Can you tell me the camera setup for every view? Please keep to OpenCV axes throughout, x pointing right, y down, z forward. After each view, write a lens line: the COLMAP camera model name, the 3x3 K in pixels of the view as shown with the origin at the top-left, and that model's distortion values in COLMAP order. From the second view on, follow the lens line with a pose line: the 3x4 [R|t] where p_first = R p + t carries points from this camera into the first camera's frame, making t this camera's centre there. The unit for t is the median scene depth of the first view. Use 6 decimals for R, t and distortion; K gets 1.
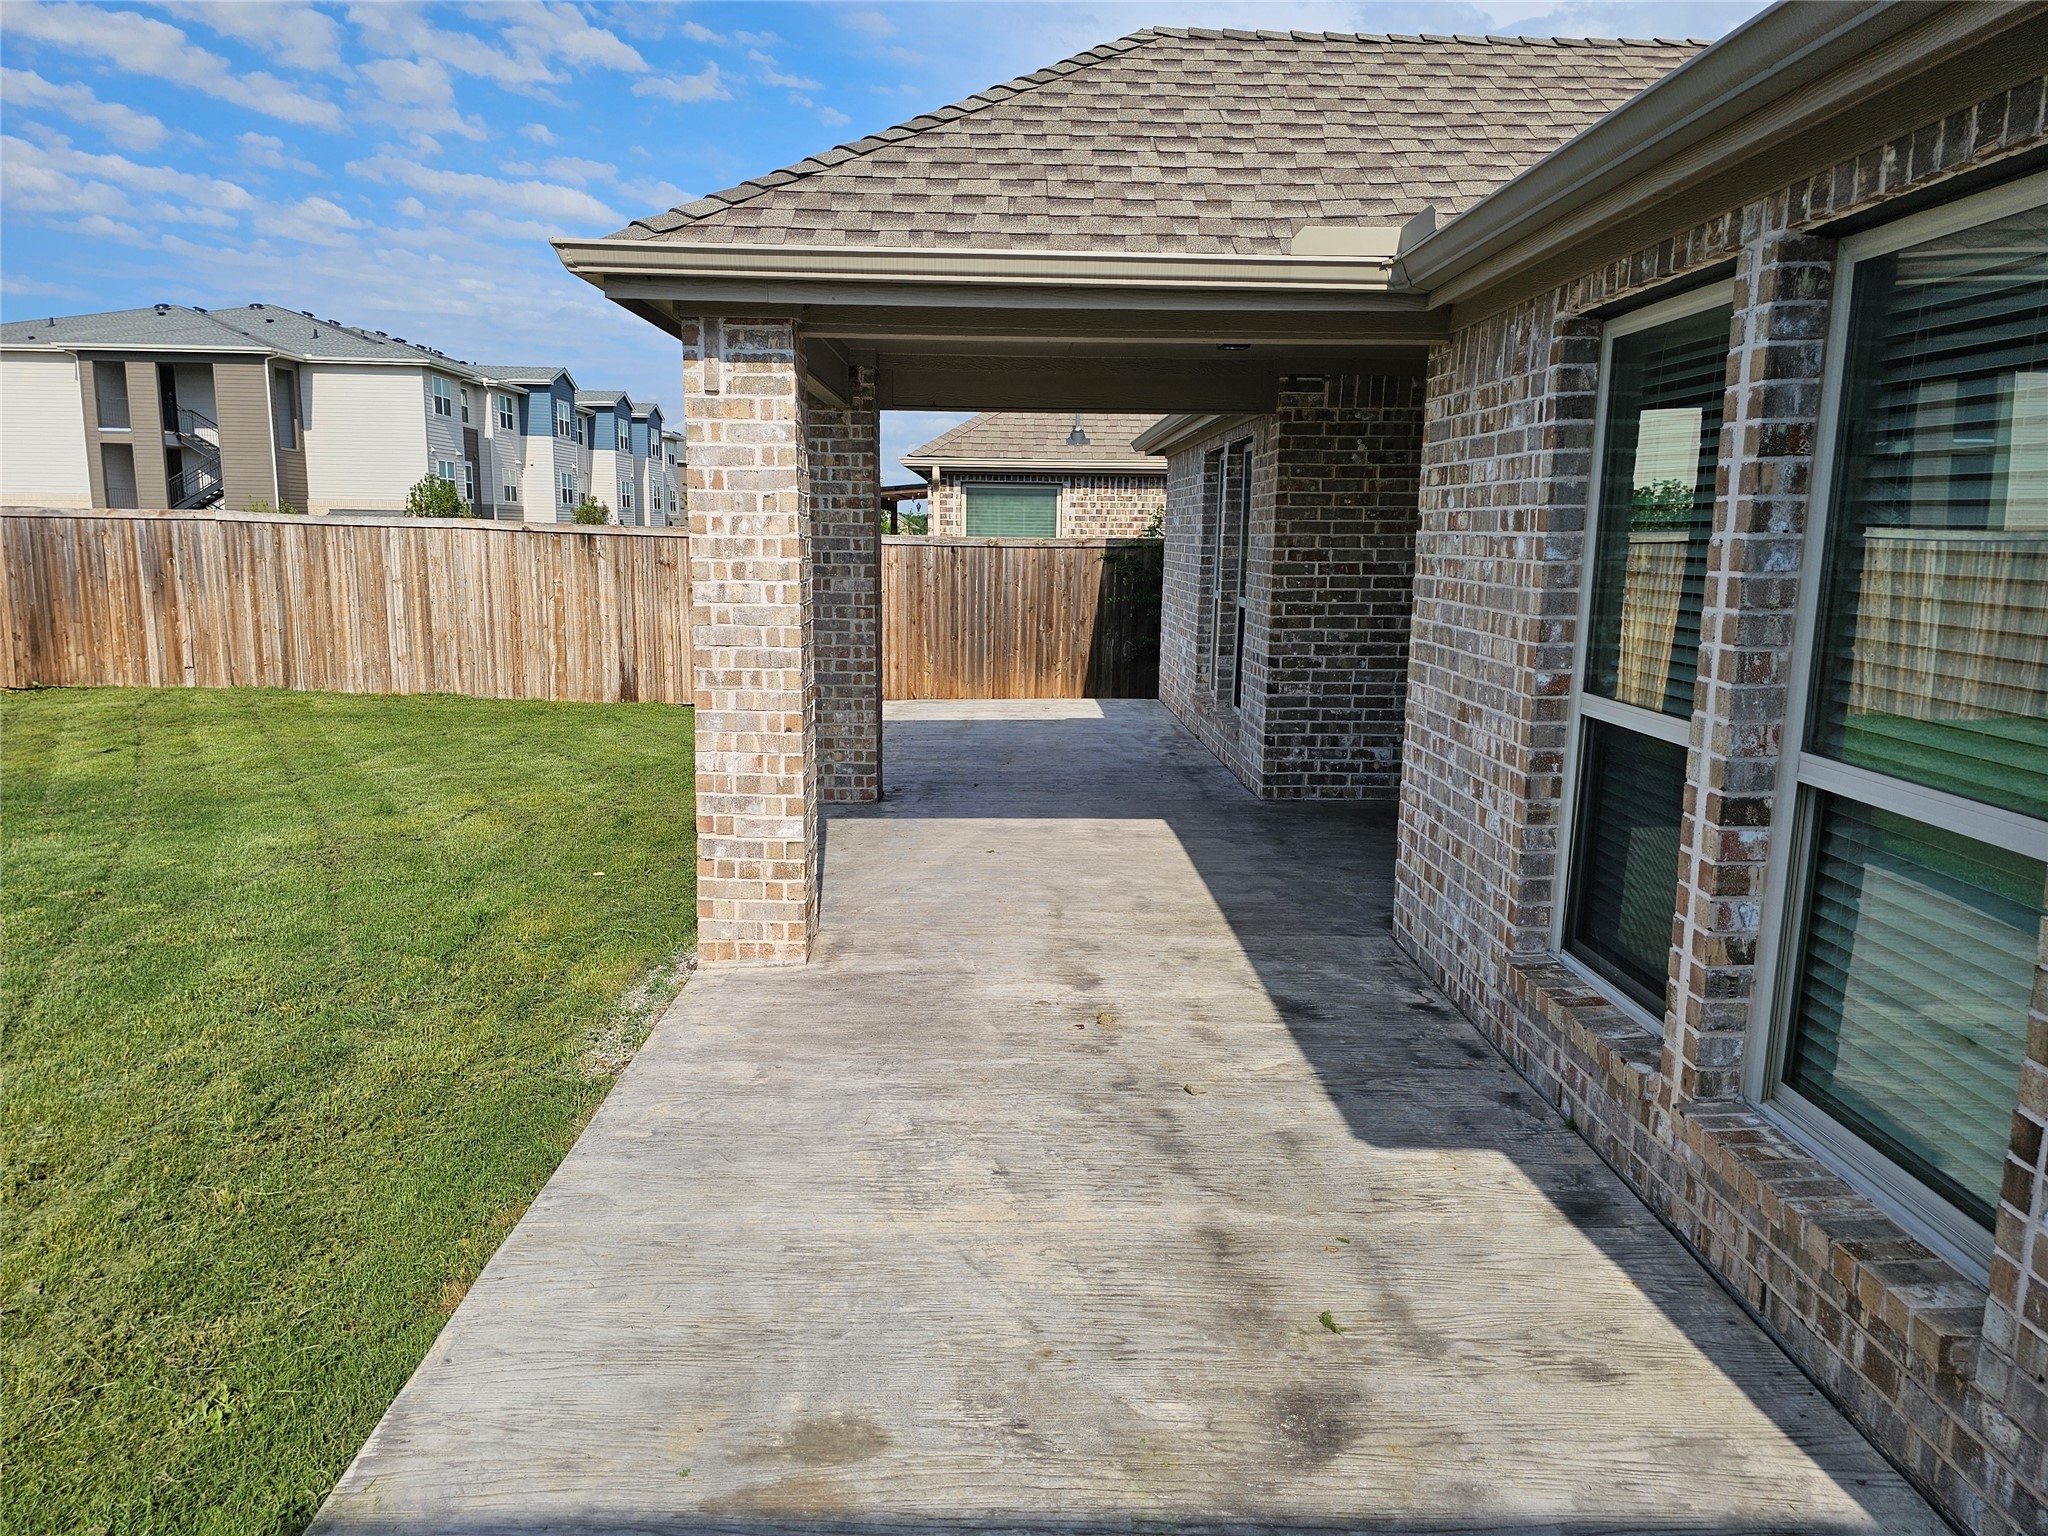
lens RADIAL K [[1374.3, 0, 1027.2], [0, 1374.3, 759.3], [0, 0, 1]] dist [0.085018, -0.079442]
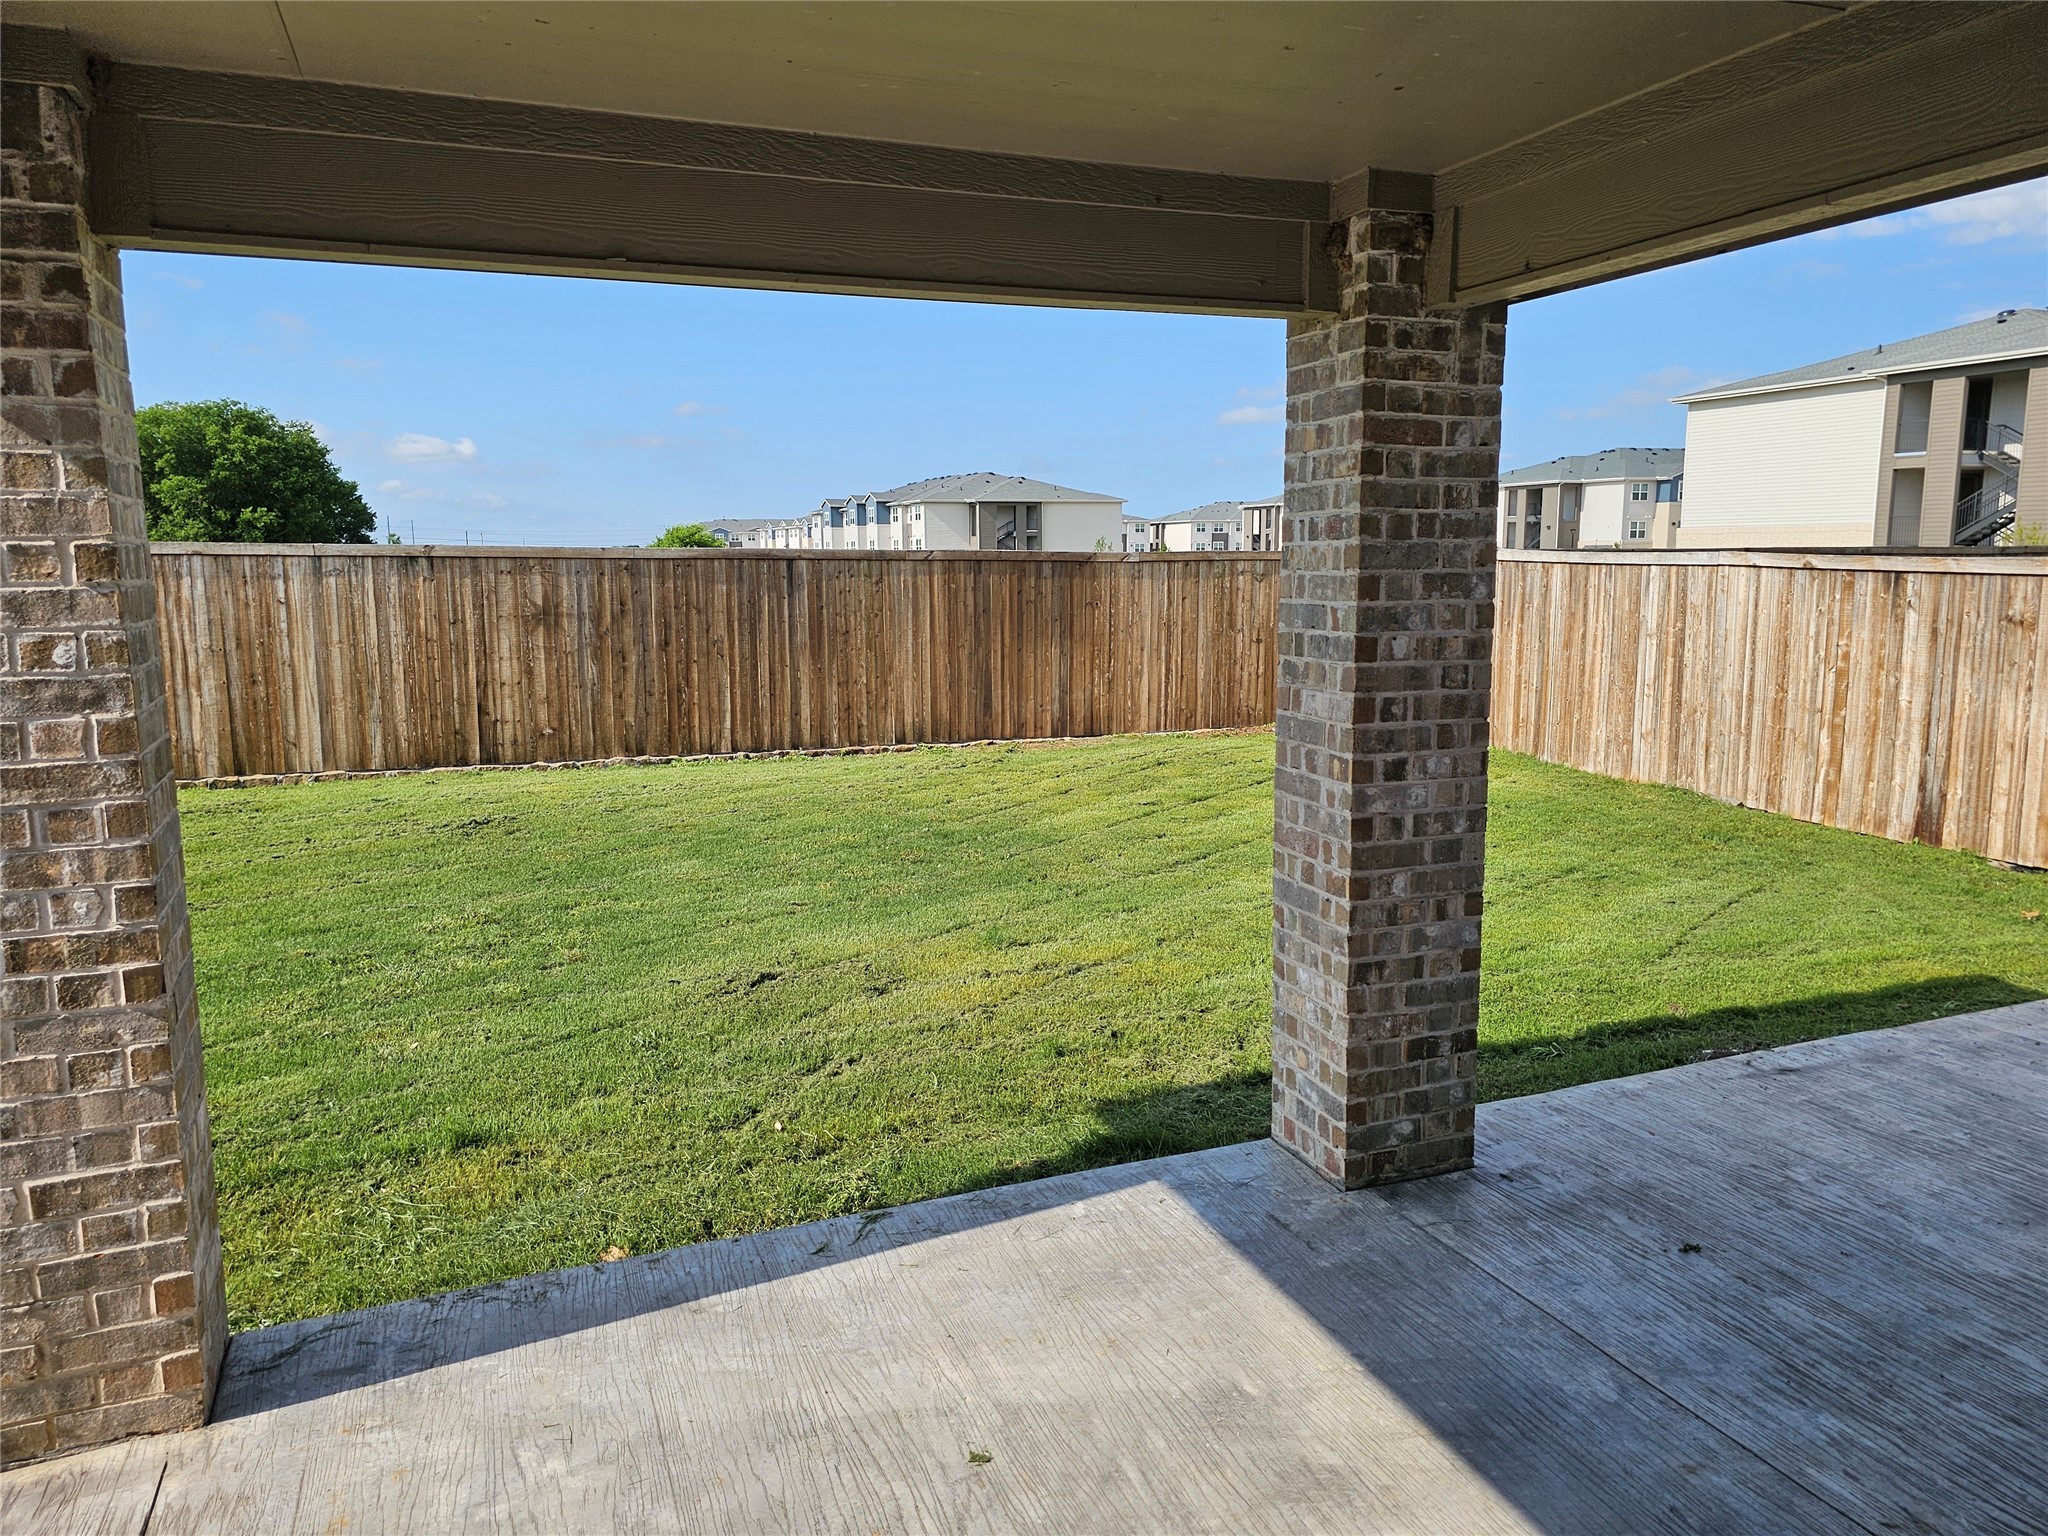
lens RADIAL K [[1374.3, 0, 1027.2], [0, 1374.3, 759.3], [0, 0, 1]] dist [0.085018, -0.079442]
pose [[0.350471, 0.124863, -0.928213, 0.146057], [-0.141806, 0.986722, 0.079191, -0.072028], [0.925776, 0.103872, 0.363523, 0.407954]]
